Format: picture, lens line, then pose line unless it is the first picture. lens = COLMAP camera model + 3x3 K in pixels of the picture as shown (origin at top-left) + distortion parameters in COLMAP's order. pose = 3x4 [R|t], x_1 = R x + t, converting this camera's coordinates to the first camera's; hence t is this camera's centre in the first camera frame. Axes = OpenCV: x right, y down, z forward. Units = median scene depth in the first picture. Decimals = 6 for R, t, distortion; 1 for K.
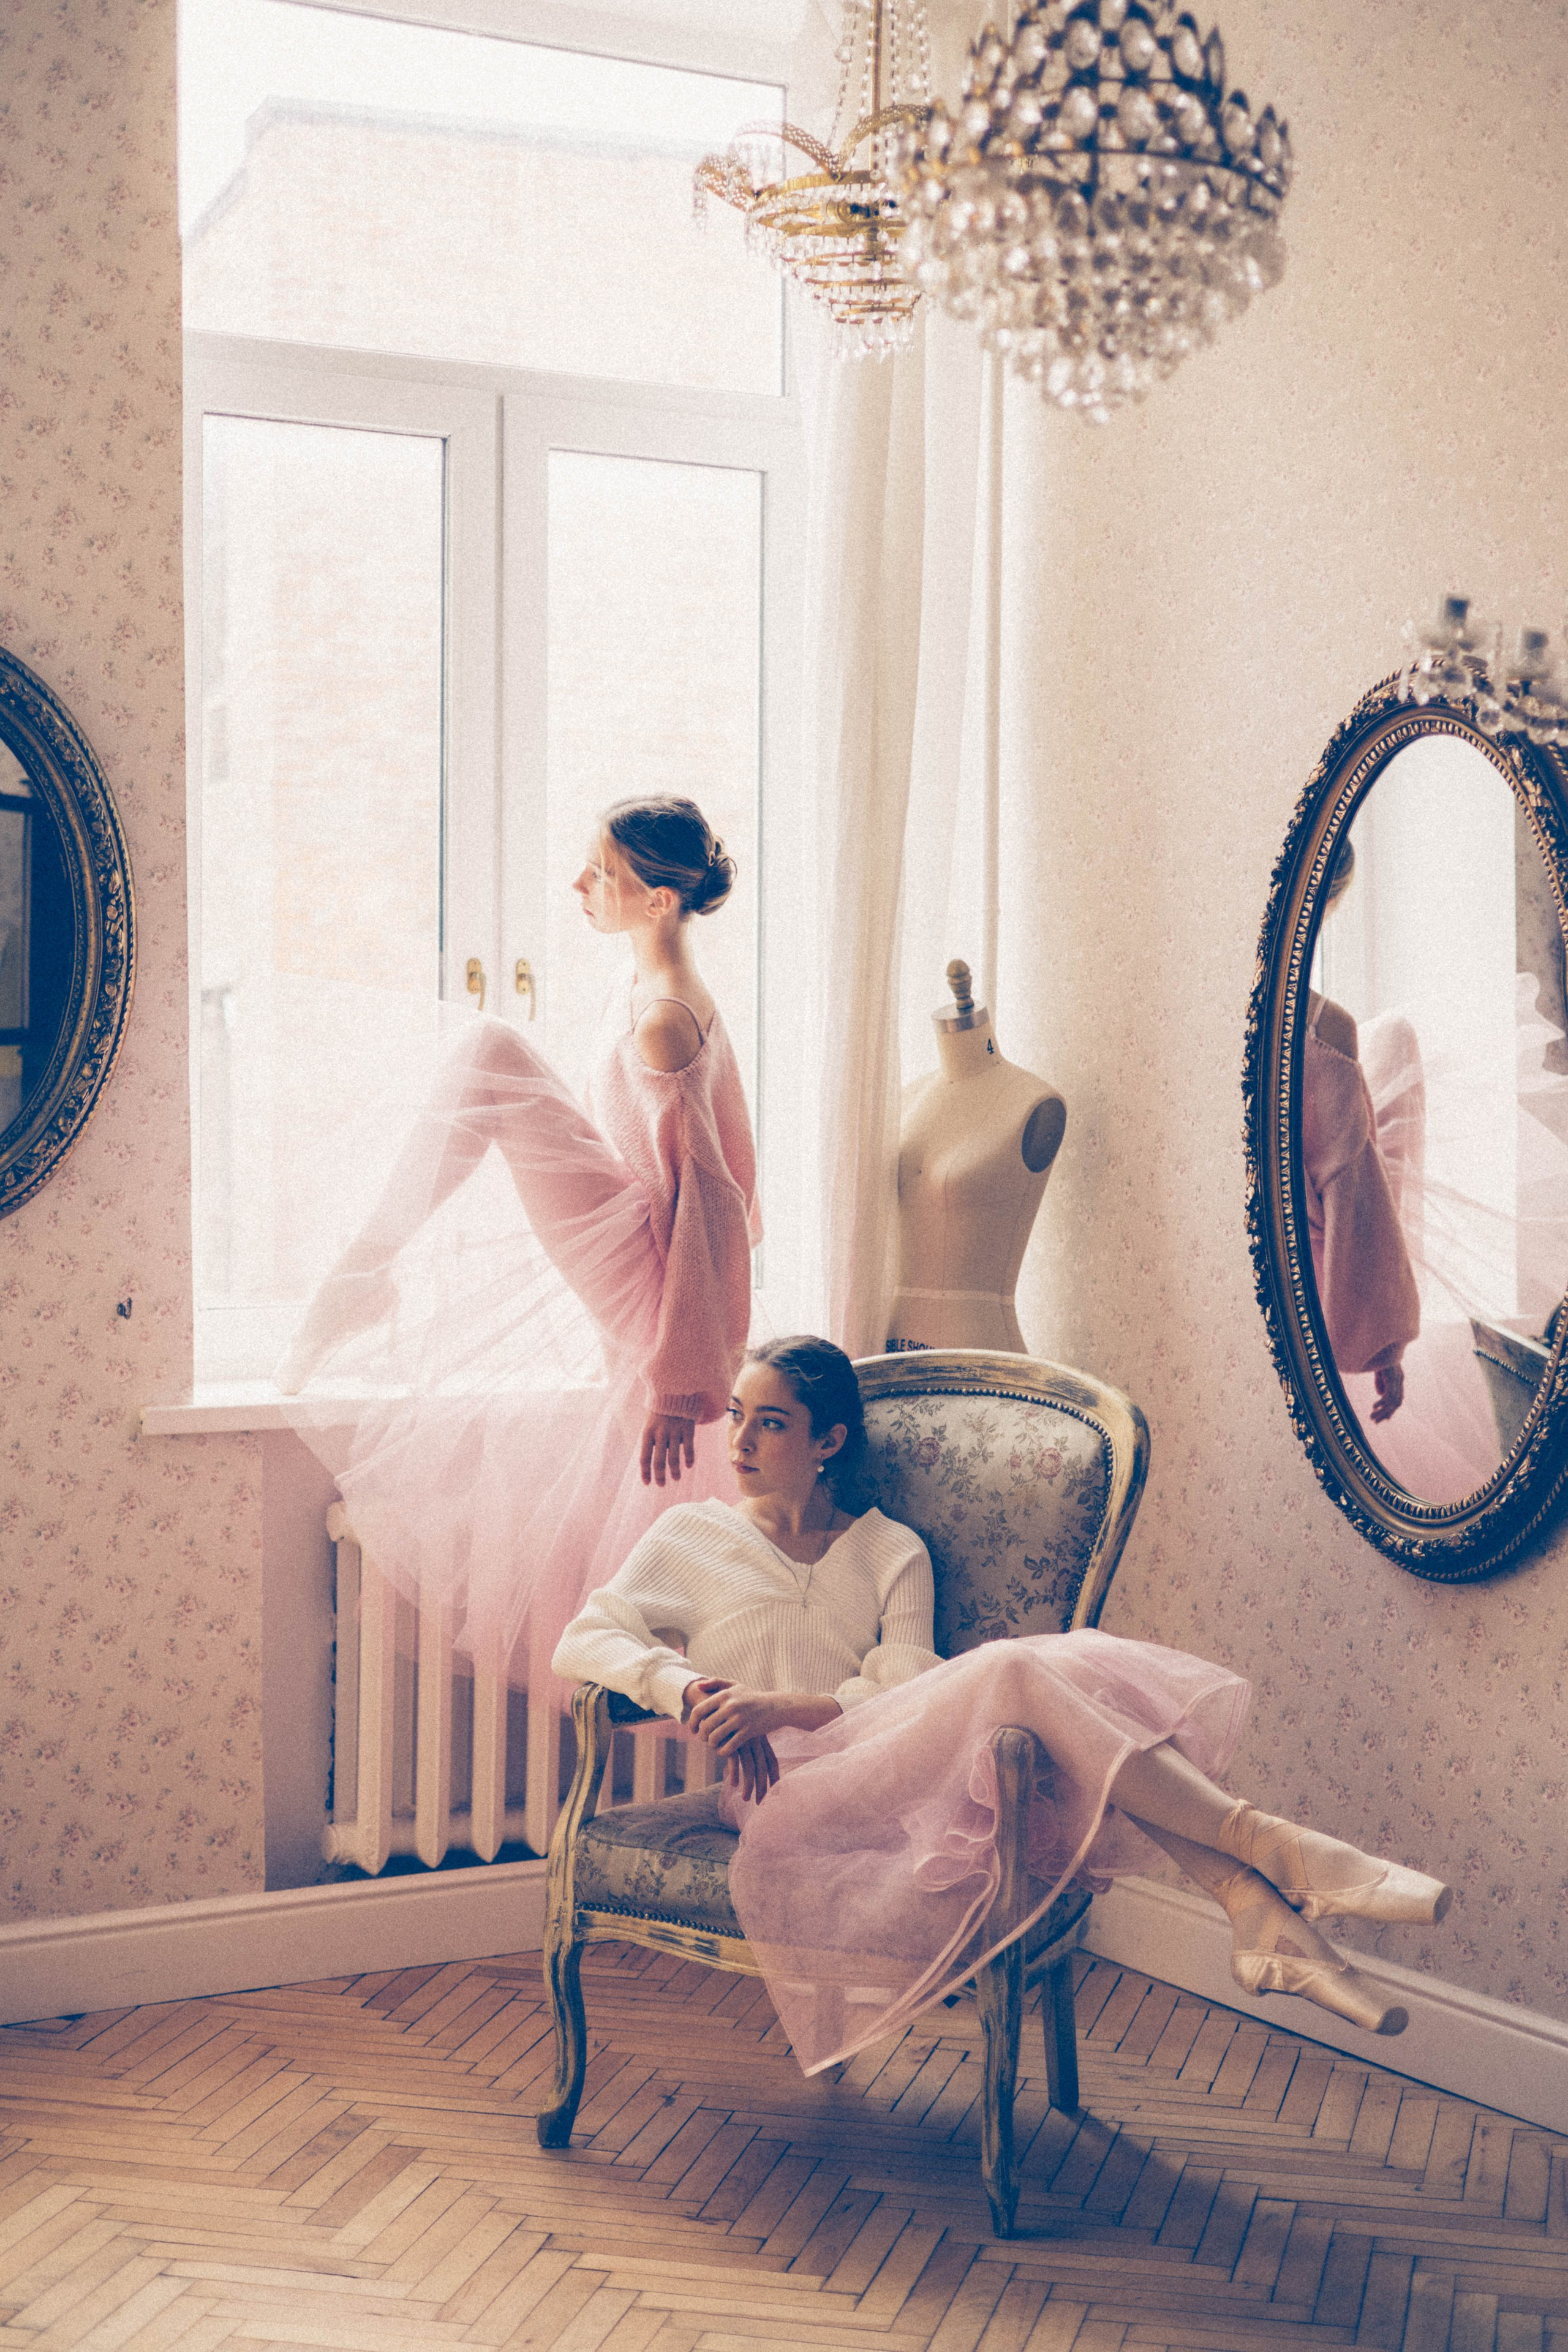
lens RADIAL K [[3431.8, 0, 778.4], [0, 3431.8, 1109.0], [0, 0, 1]] dist [-0.009521, 0.034730]
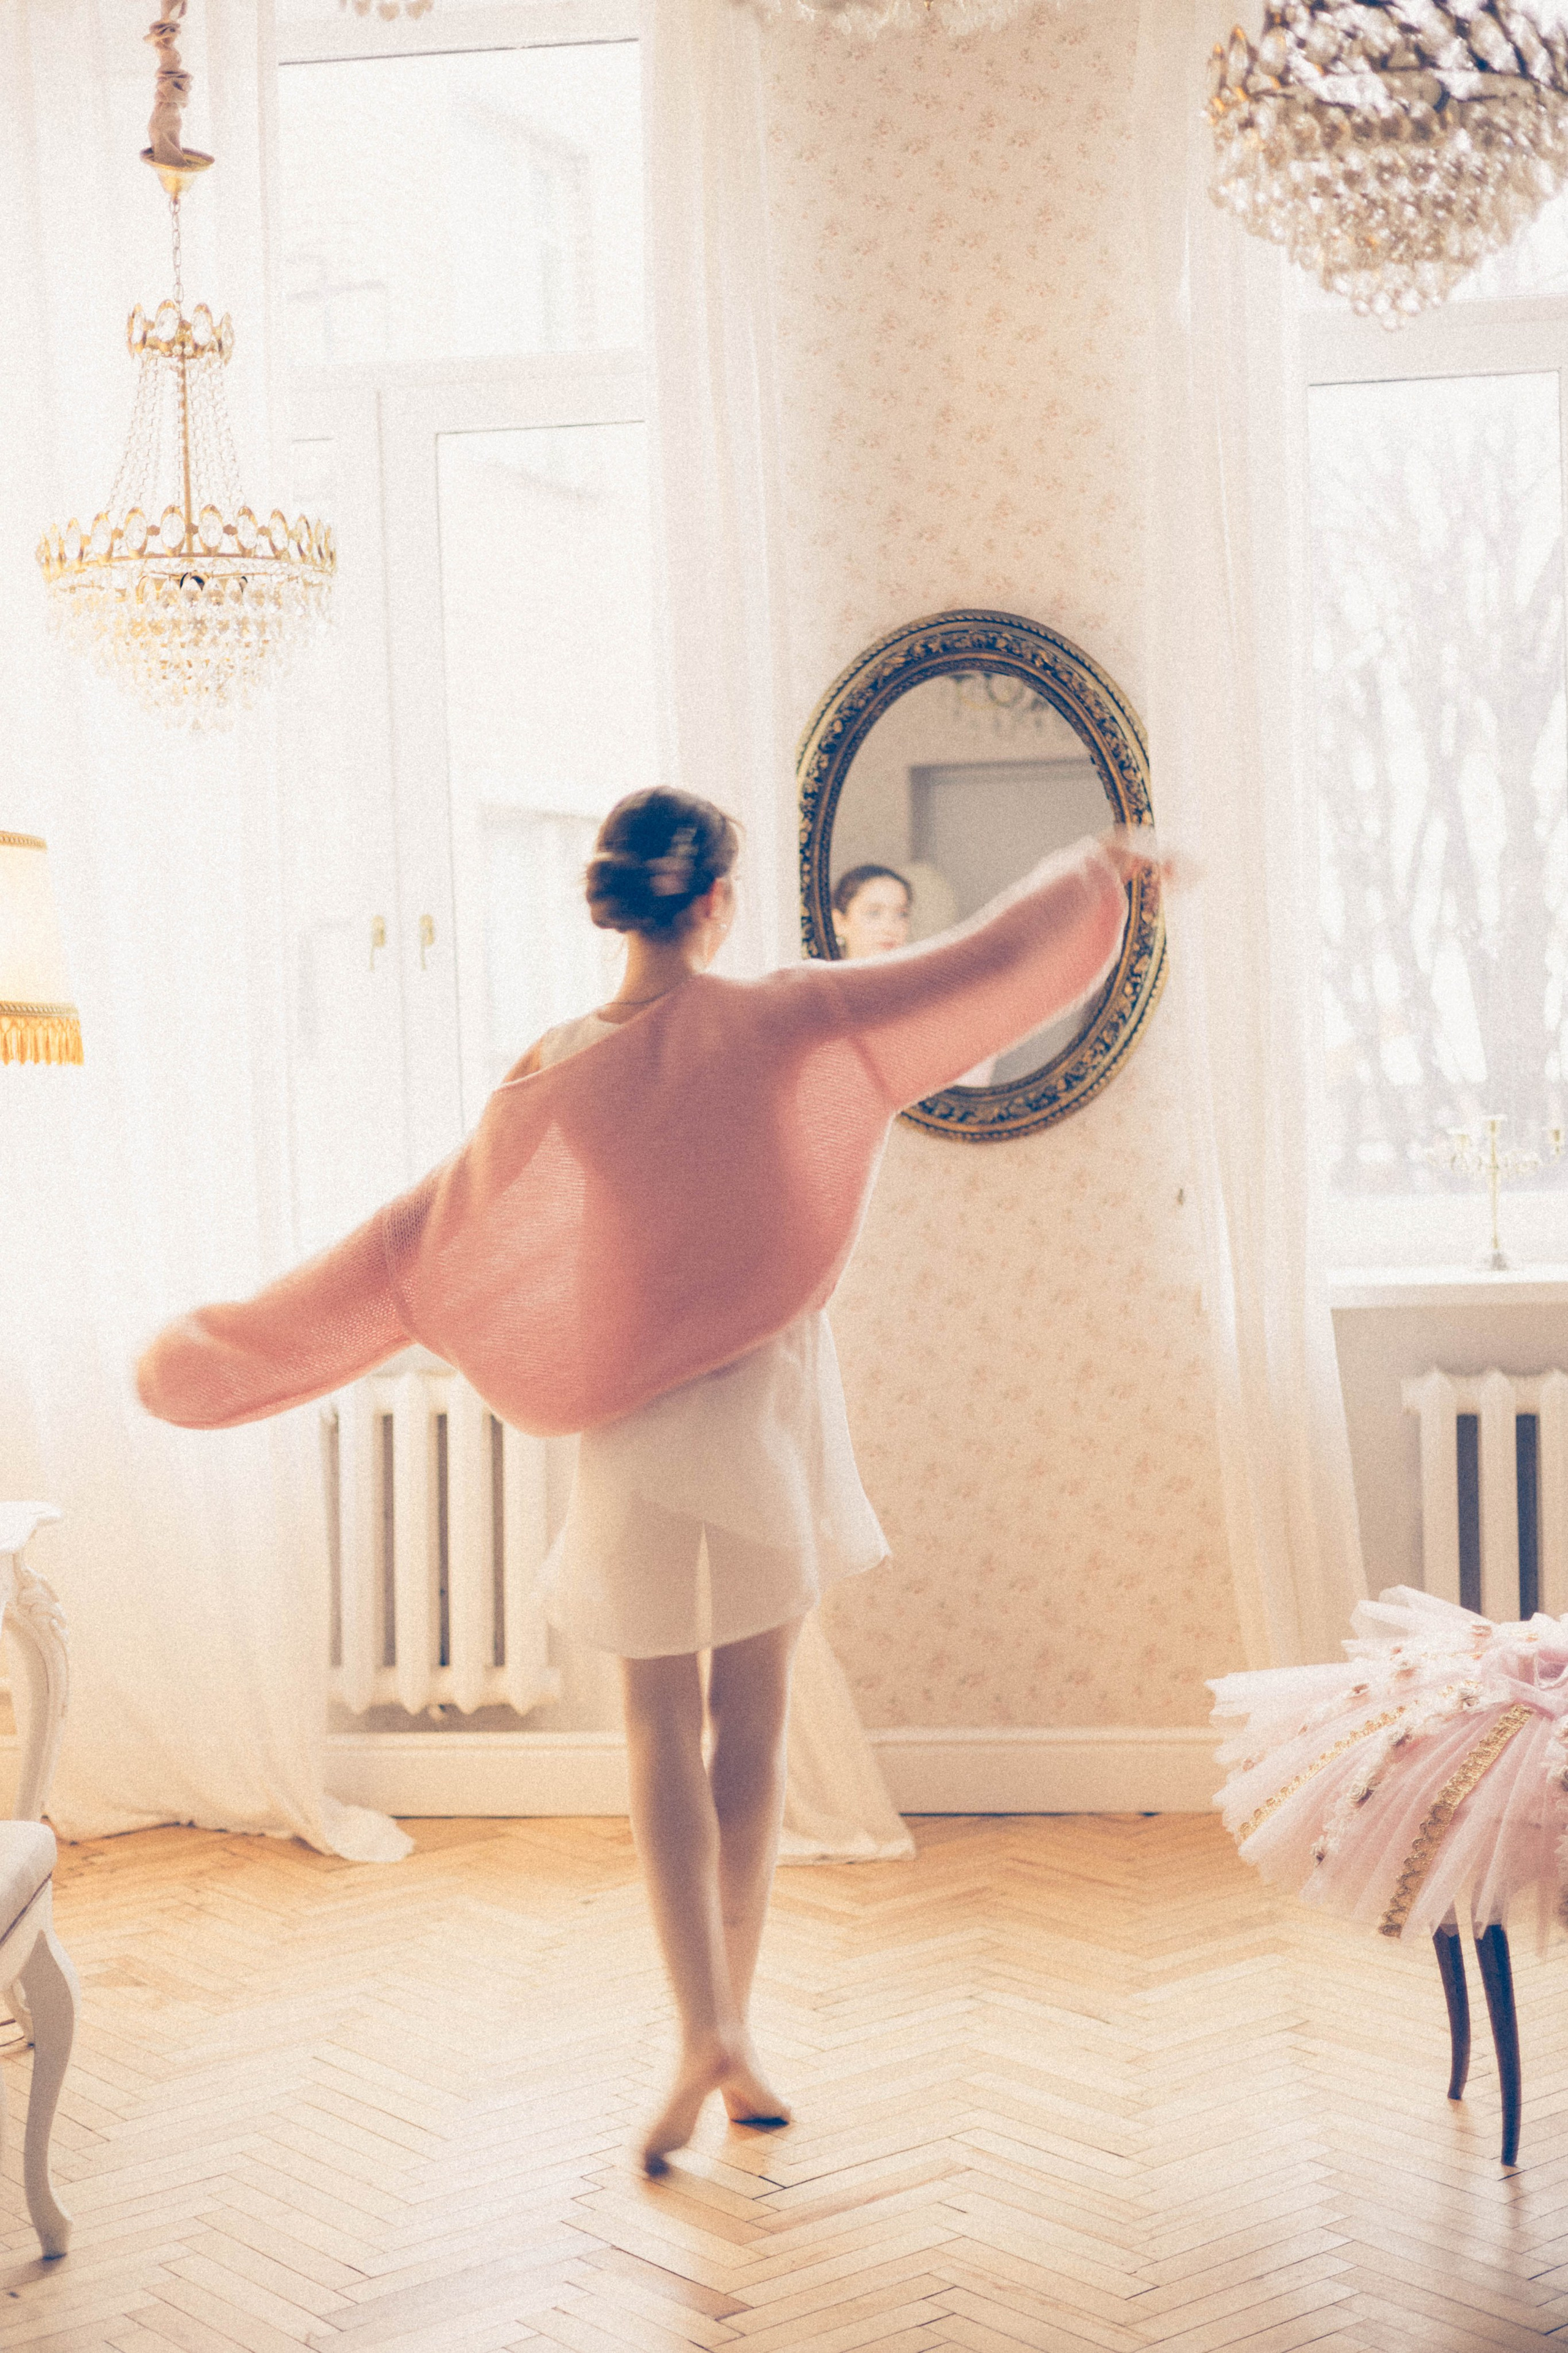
lens RADIAL K [[3401.8, 0, 743.4], [0, 3401.8, 1171.8], [0, 0, 1]] dist [0.024652, 0.028108]
pose [[0.790666, -0.008715, -0.612185, 0.389844], [0.028063, 0.999364, 0.022018, 0.021207], [0.611604, -0.034589, 0.790408, 0.023733]]
